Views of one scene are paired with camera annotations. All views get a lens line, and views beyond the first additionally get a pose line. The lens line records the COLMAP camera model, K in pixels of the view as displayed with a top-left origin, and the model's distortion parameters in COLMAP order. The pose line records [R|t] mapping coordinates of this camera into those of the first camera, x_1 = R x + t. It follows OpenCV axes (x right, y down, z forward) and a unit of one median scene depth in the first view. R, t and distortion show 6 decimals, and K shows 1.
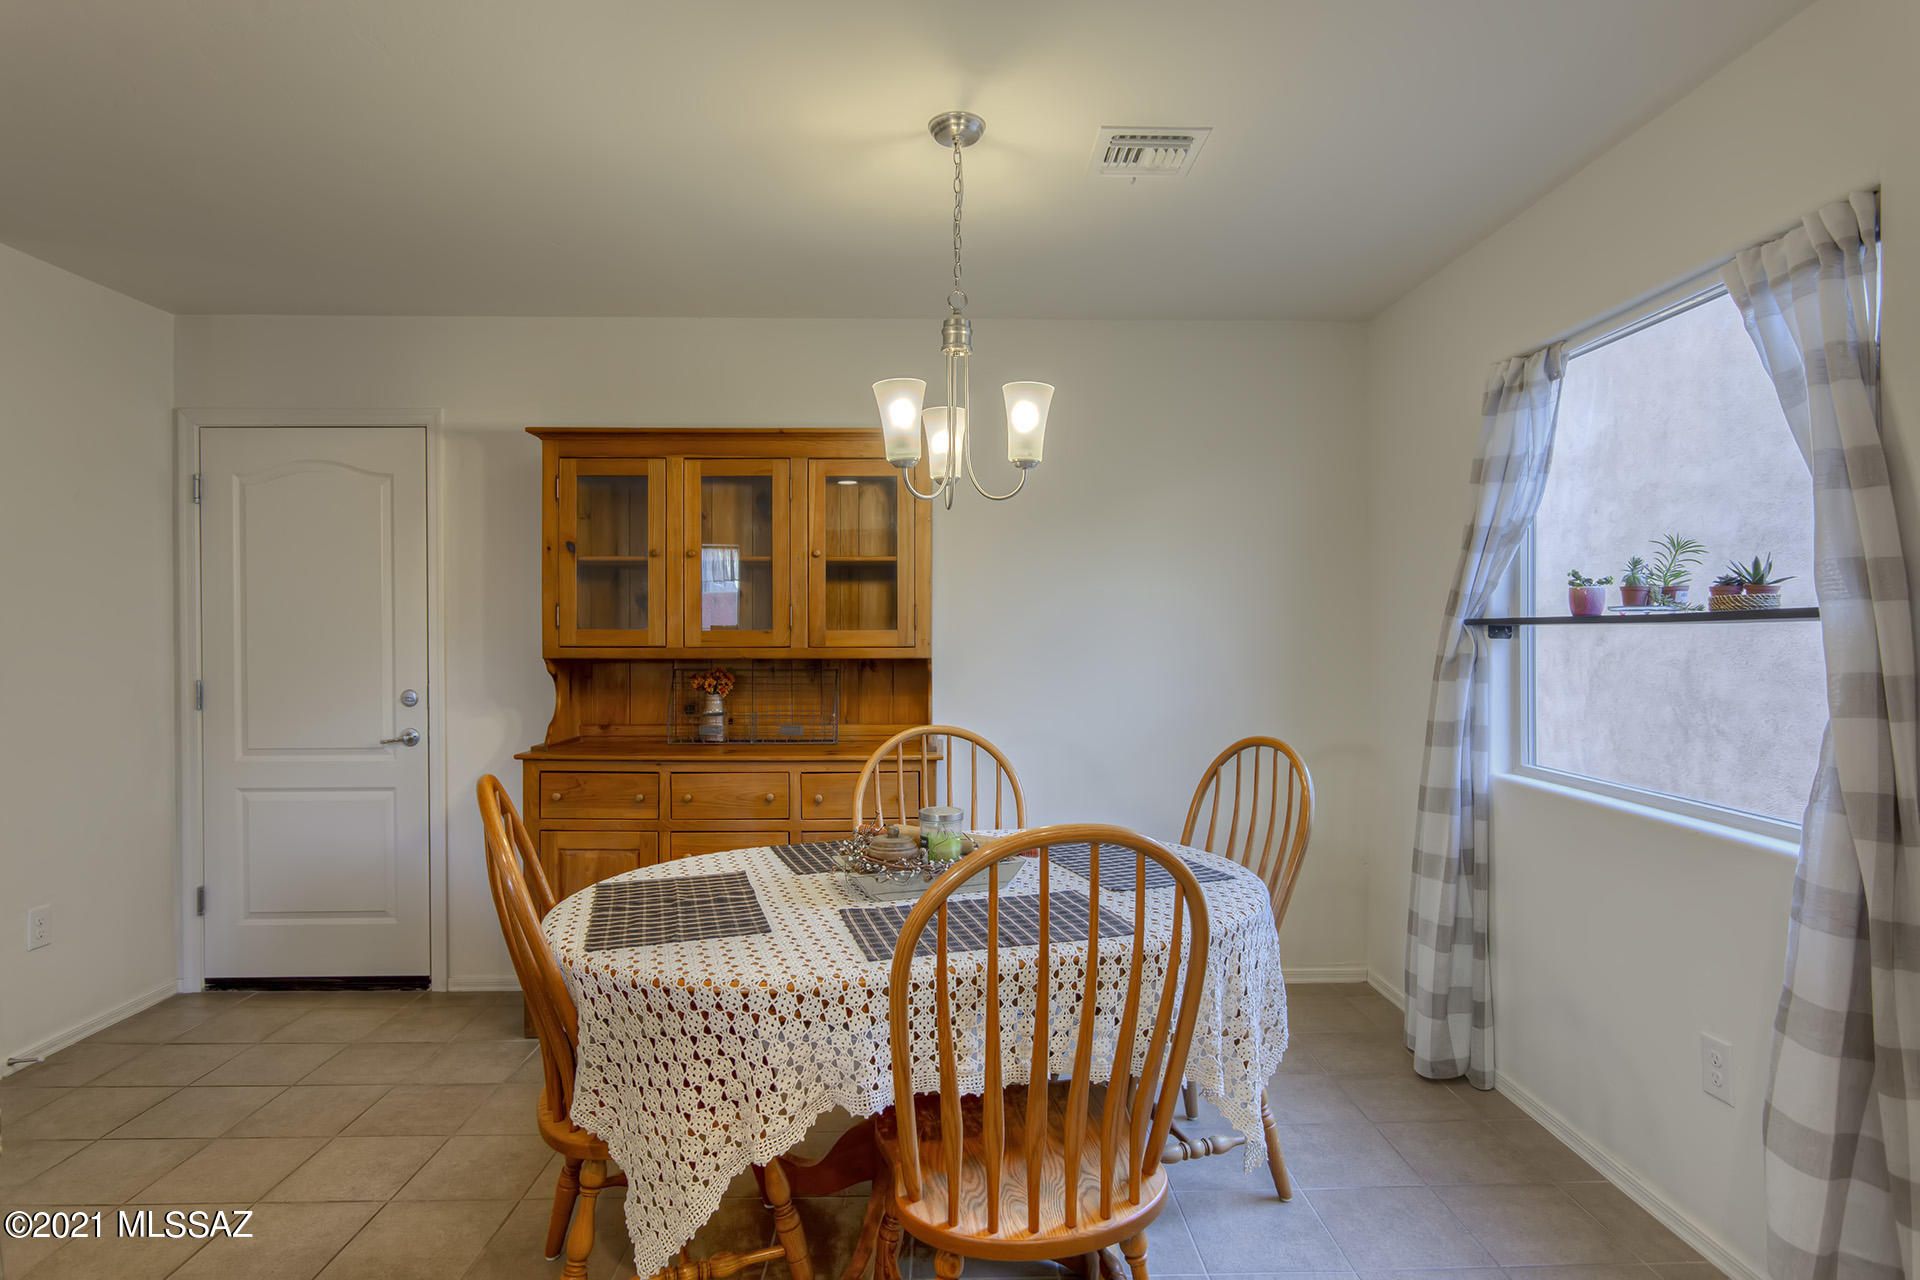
lens RADIAL K [[1013.2, 0, 955.5], [0, 1013.2, 634.8], [0, 0, 1]] dist [-0.012012, 0.009382]
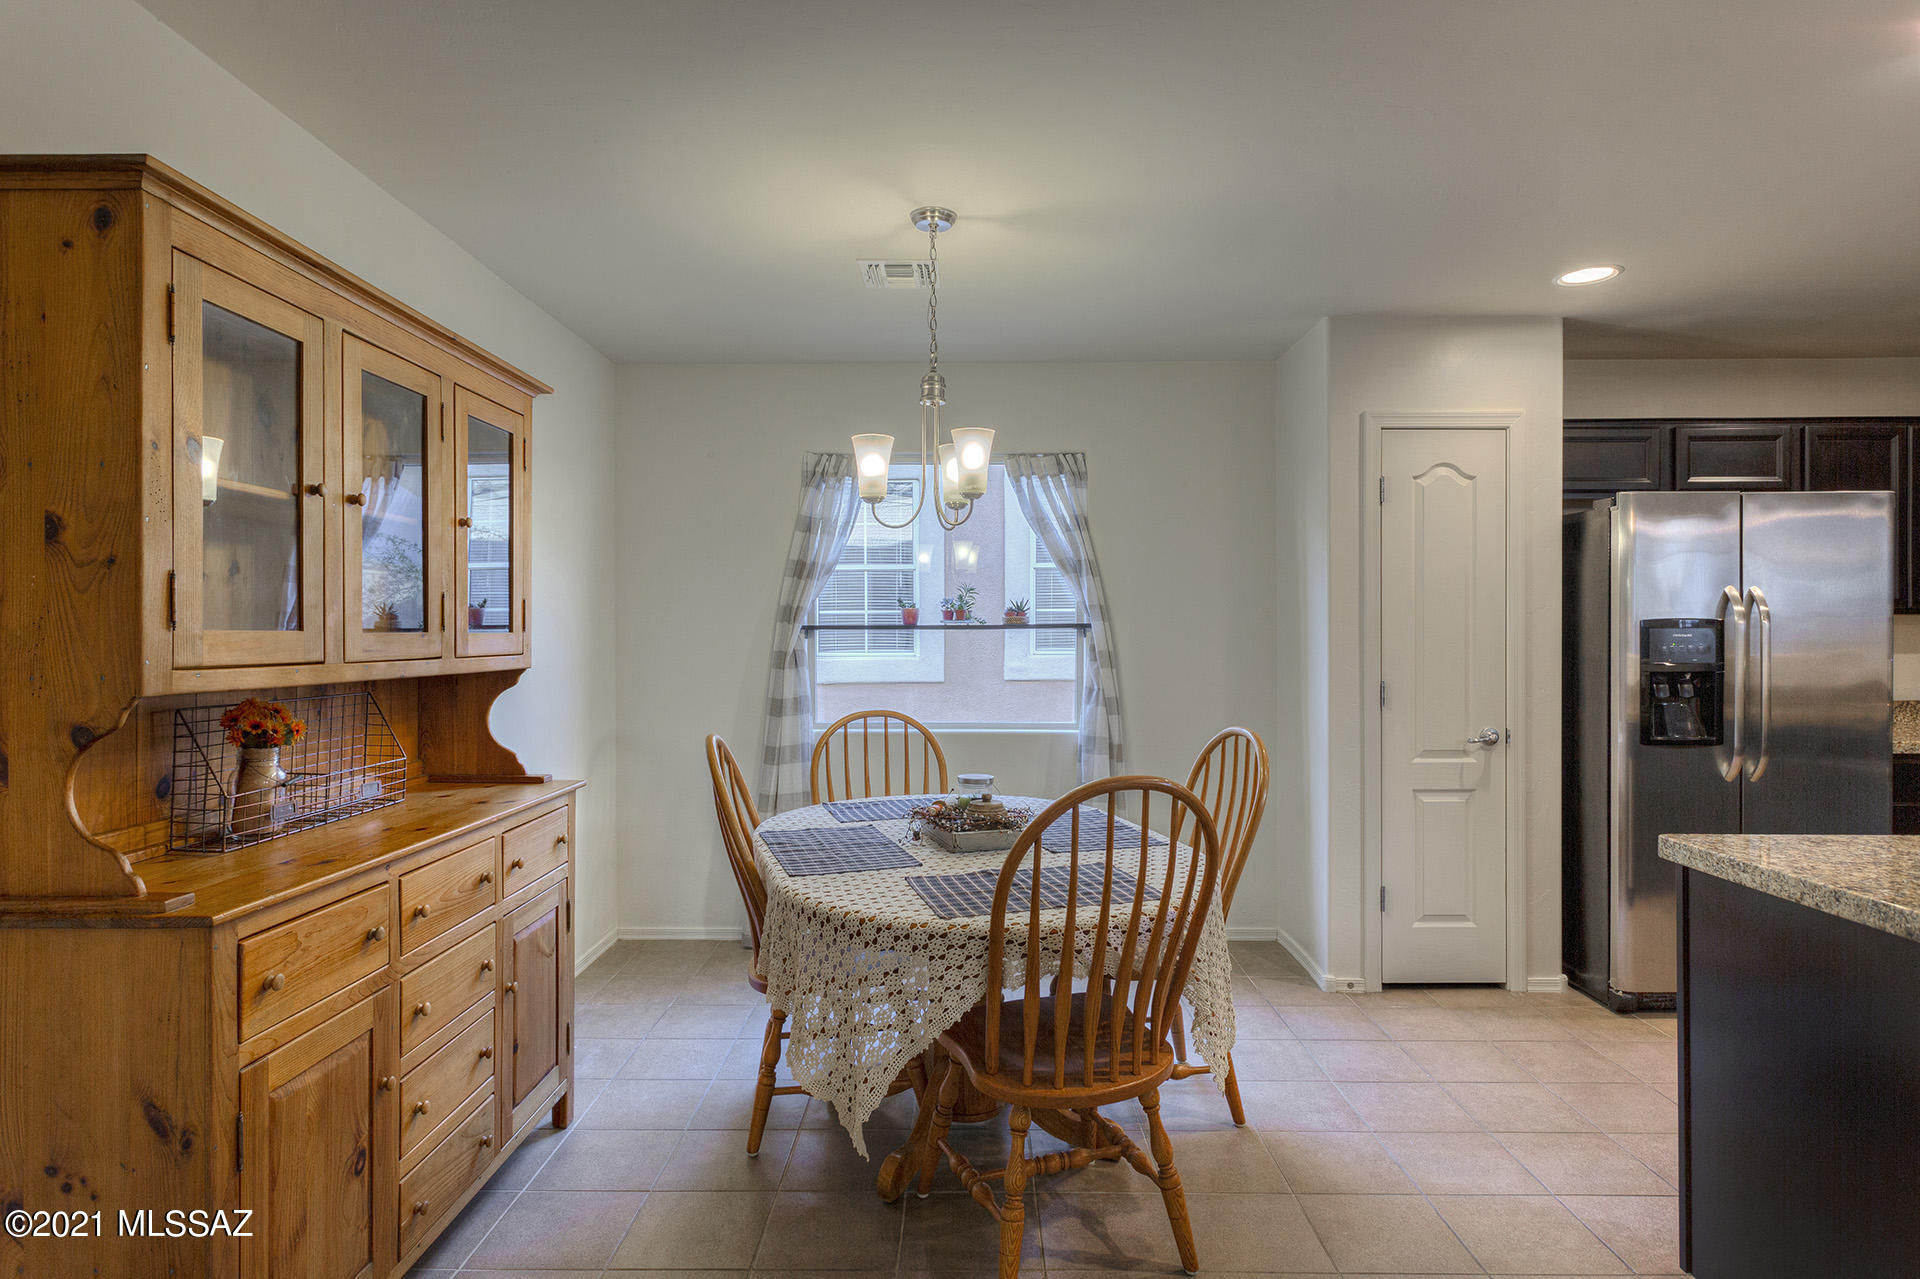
lens RADIAL K [[1042.1, 0, 965.2], [0, 1042.1, 633.9], [0, 0, 1]] dist [0.018864, 0.000322]
pose [[0.021106, -0.000785, 0.999777, -0.980938], [0.003679, 0.999993, 0.000707, -0.003791], [-0.999770, 0.003664, 0.021109, 0.739419]]
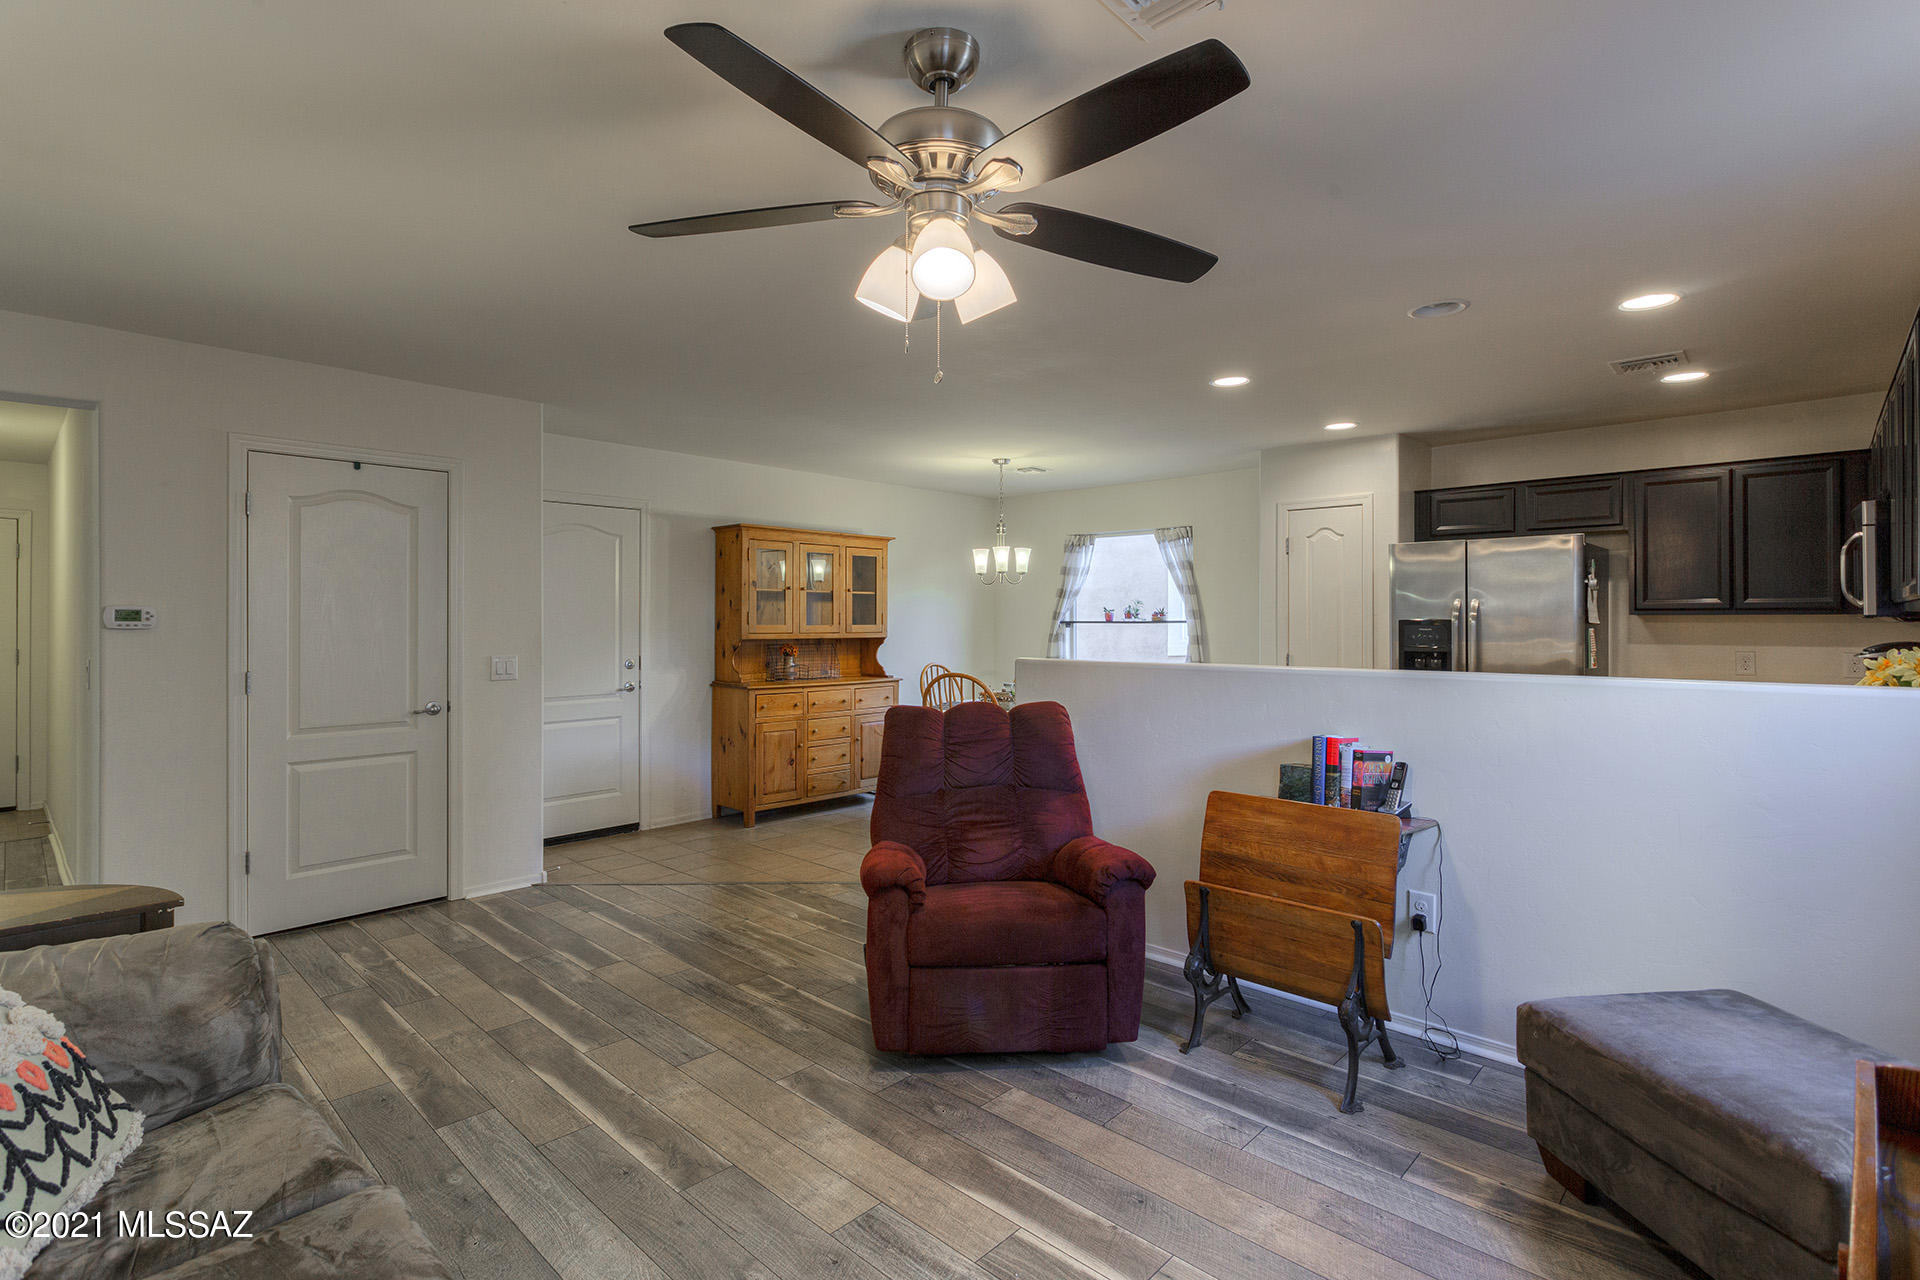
lens RADIAL K [[900.9, 0, 958.7], [0, 900.9, 621.4], [0, 0, 1]] dist [-0.002683, -0.000163]
pose [[0.697788, 0.001488, 0.716303, -1.588630], [0.000855, 0.999995, -0.002910, -0.008157], [-0.716304, 0.002643, 0.697783, -0.620765]]
